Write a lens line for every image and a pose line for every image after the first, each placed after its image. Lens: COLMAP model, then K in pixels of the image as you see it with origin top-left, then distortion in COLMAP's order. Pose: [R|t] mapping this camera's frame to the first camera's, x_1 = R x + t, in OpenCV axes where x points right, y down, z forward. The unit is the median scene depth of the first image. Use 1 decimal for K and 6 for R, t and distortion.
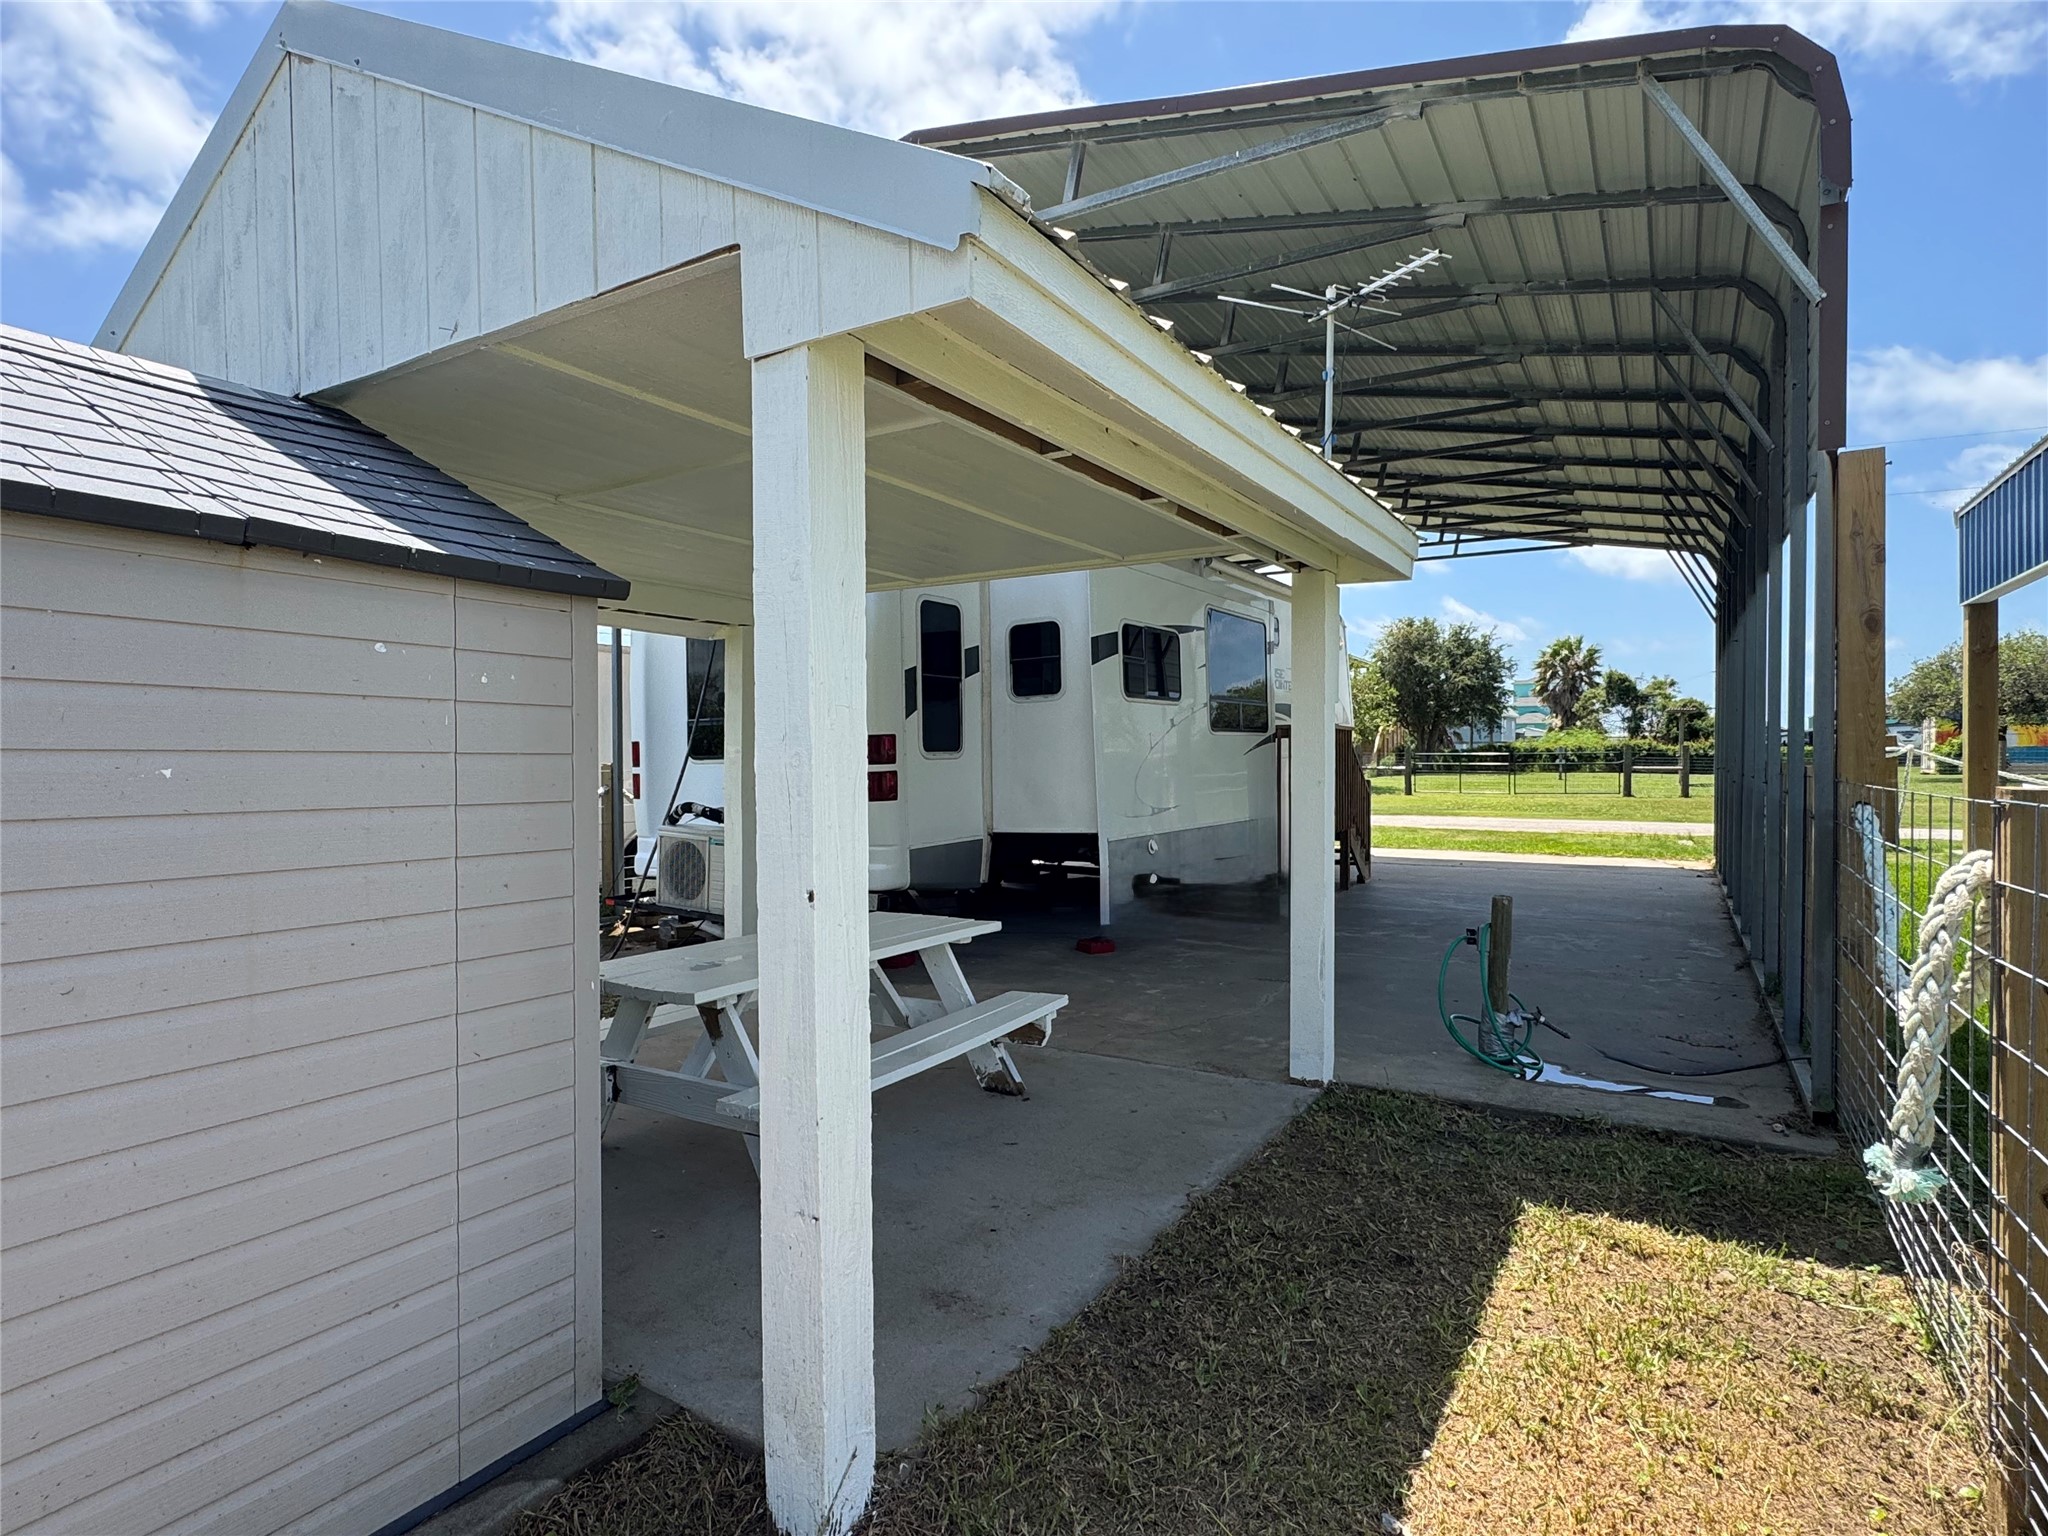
lens RADIAL K [[1090.8, 0, 1024.5], [0, 1090.8, 755.4], [0, 0, 1]] dist [-0.004391, 0.004094]
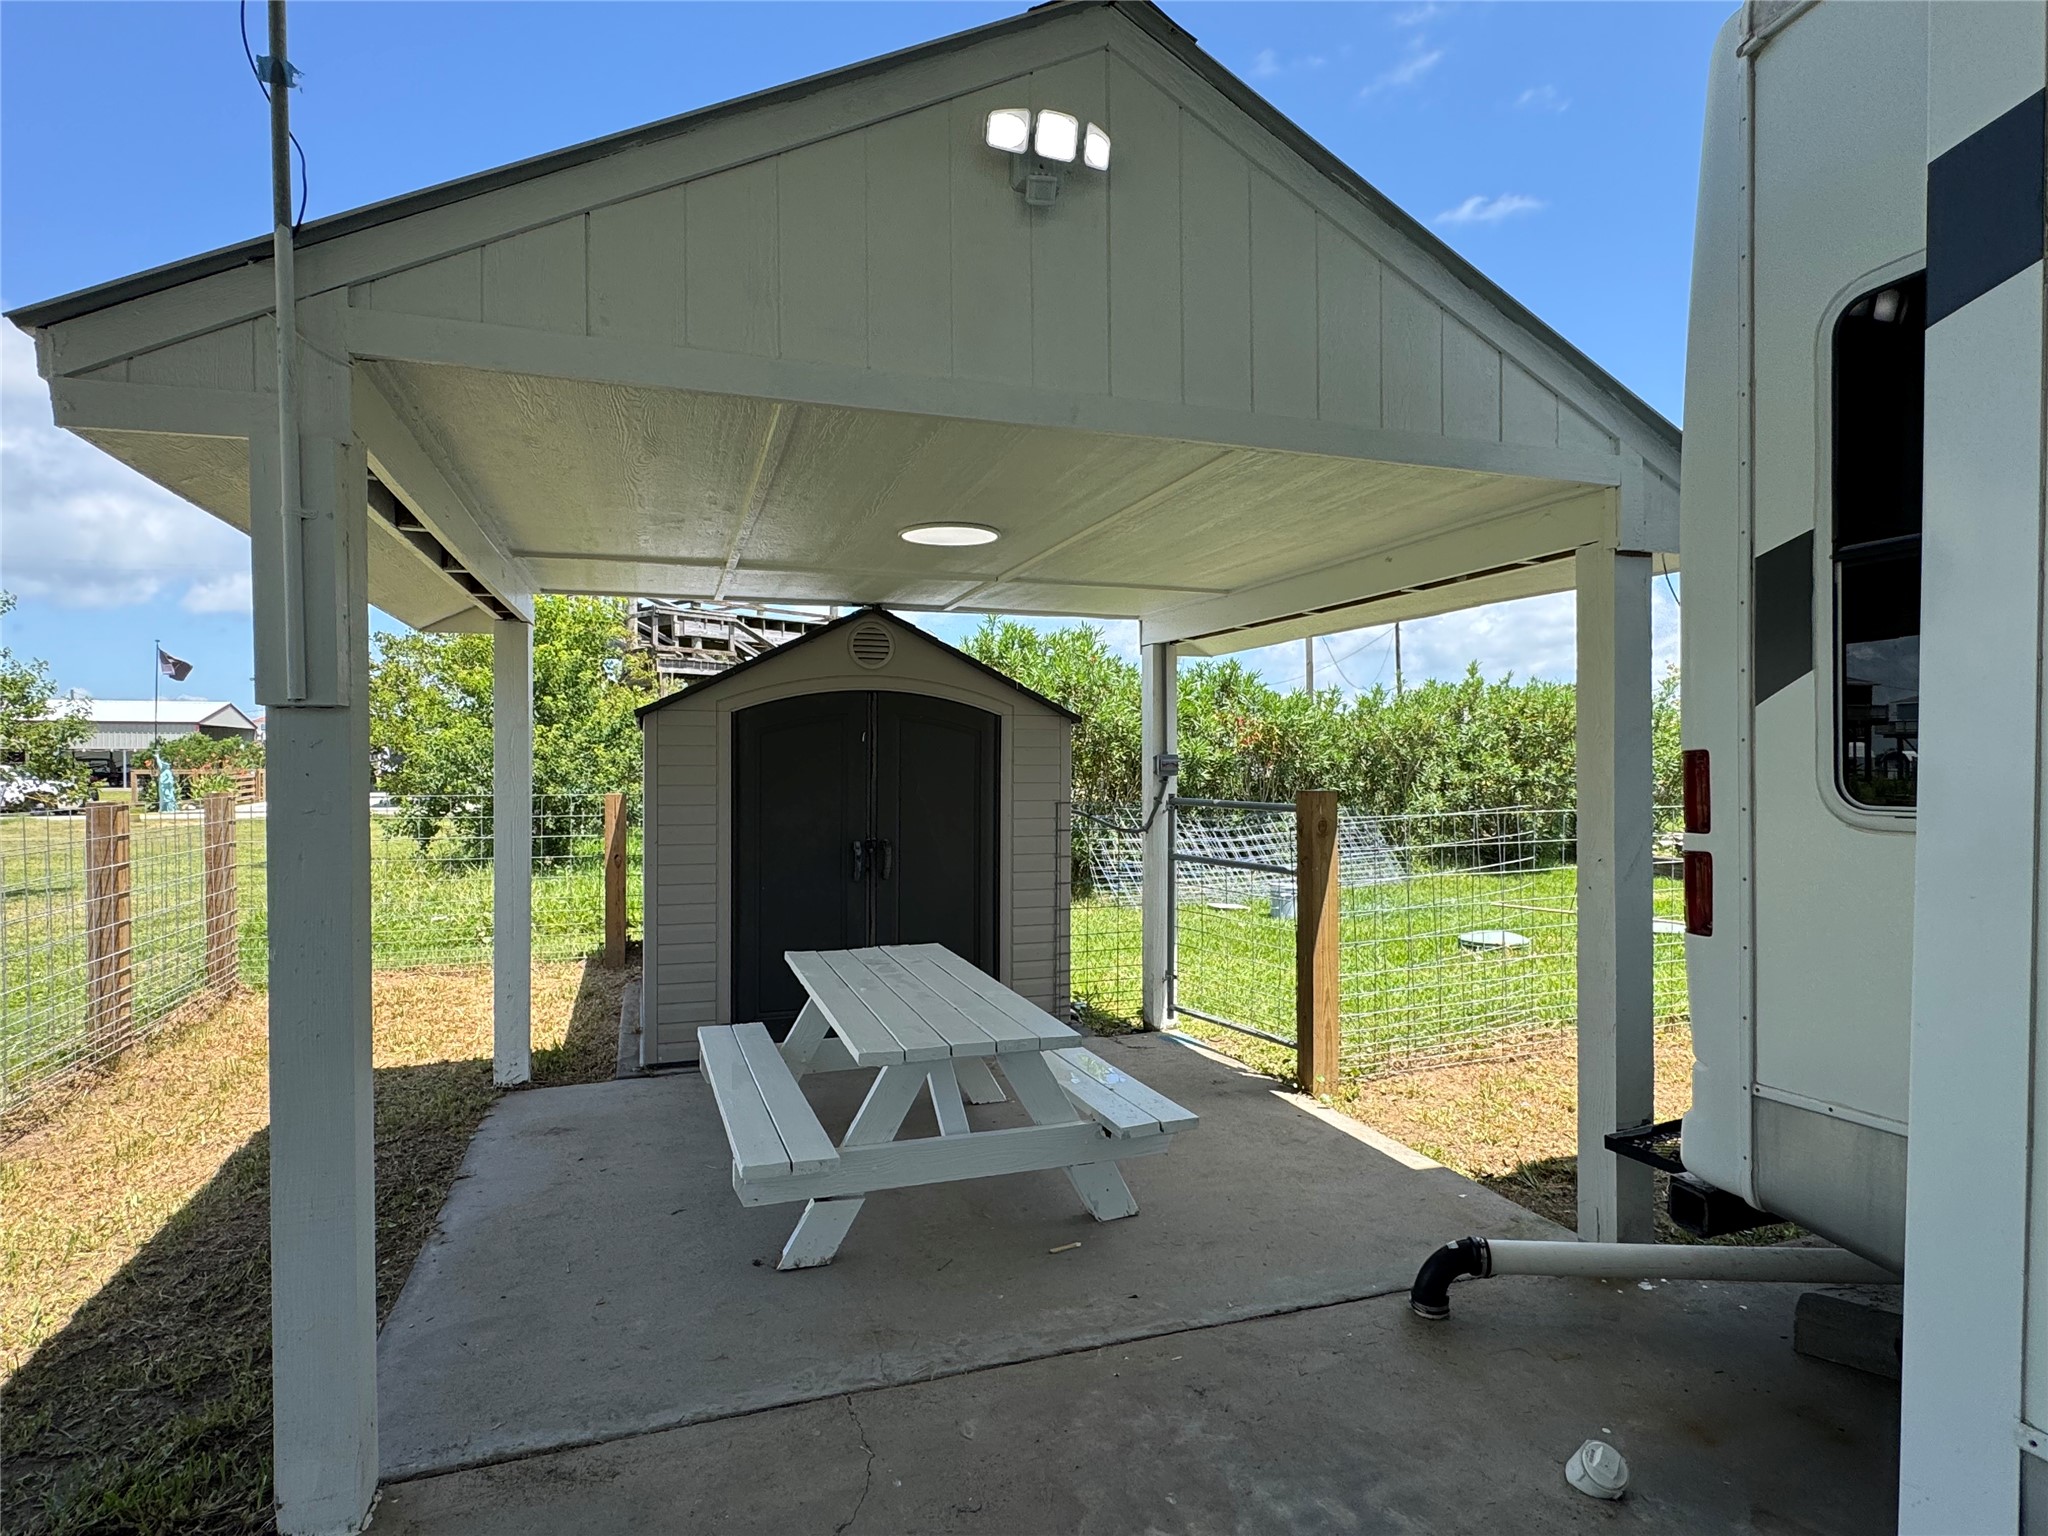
lens RADIAL K [[1090.8, 0, 1017.3], [0, 1090.8, 767.2], [0, 0, 1]] dist [-0.004391, 0.004094]
pose [[-0.641445, 0.009909, -0.767105, 0.331185], [0.005677, 0.999951, 0.008170, -0.019972], [0.767148, 0.000886, -0.641469, 1.175562]]
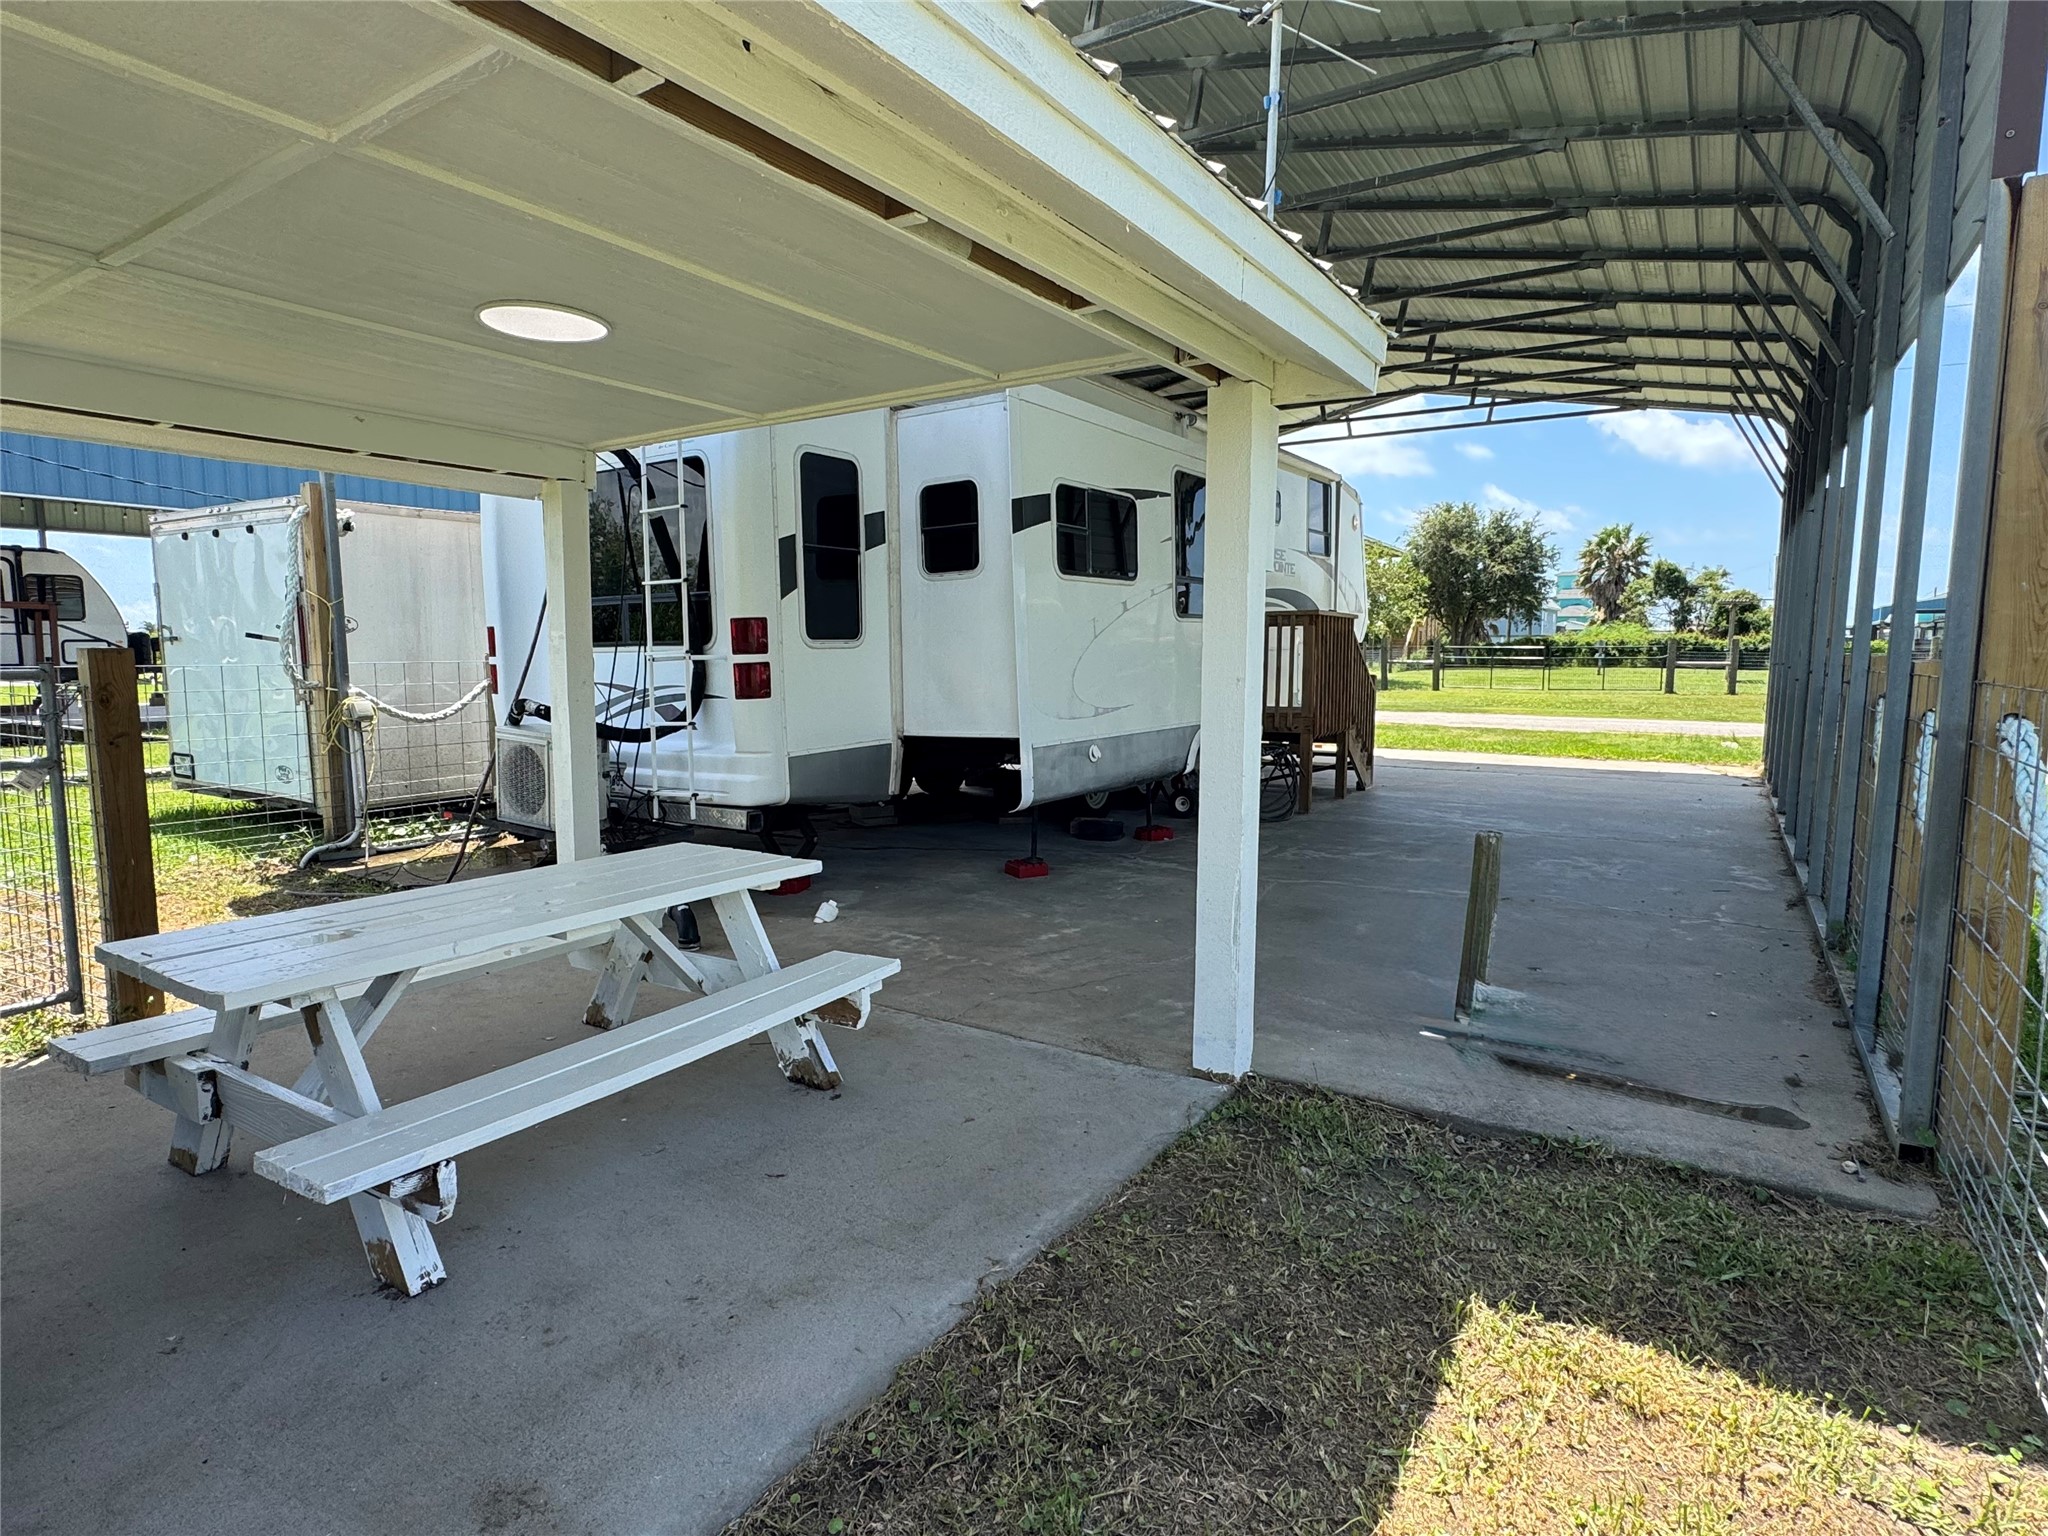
lens RADIAL K [[1090.8, 0, 1014.3], [0, 1090.8, 764.7], [0, 0, 1]] dist [-0.004391, 0.004094]
pose [[0.999350, 0.008711, -0.034976, 0.109567], [-0.004898, 0.994177, 0.107649, 0.001529], [0.035710, -0.107407, 0.993574, 0.197457]]
